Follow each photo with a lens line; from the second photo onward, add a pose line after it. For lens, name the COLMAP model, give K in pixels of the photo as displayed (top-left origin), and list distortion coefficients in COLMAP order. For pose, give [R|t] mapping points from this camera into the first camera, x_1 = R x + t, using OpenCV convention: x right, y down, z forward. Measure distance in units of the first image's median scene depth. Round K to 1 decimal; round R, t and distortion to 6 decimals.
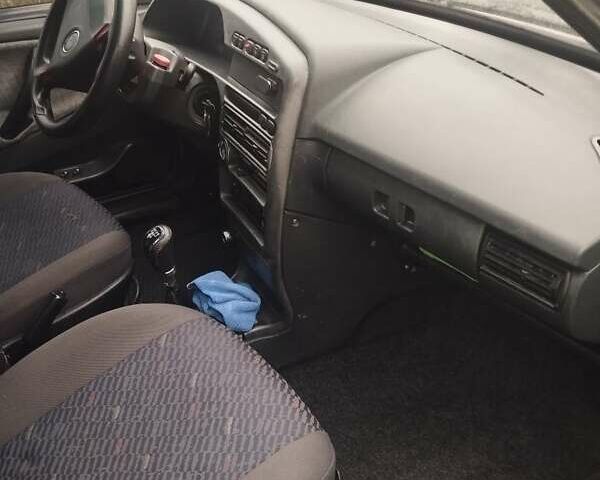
lens RADIAL K [[655.5, 0, 300.0], [0, 655.5, 240.0], [0, 0, 1]] dist [0.116537, -0.272459]
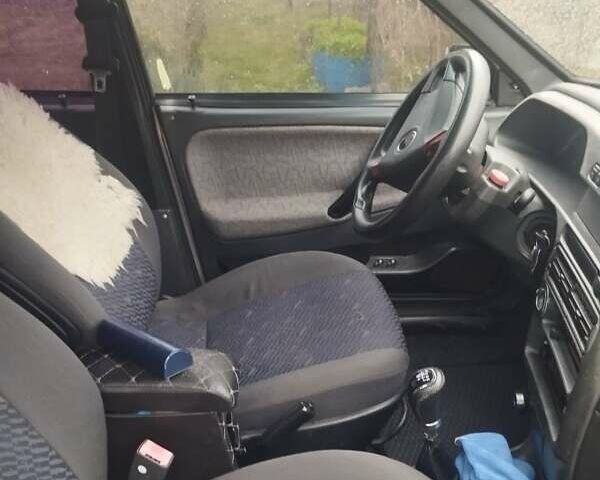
lens RADIAL K [[655.5, 0, 300.0], [0, 655.5, 240.0], [0, 0, 1]] dist [0.116537, -0.272459]
pose [[0.835456, 0.237887, -0.495402, 0.019333], [-0.290847, 0.956257, -0.031306, -0.093148], [0.466285, 0.170241, 0.868099, 0.152289]]
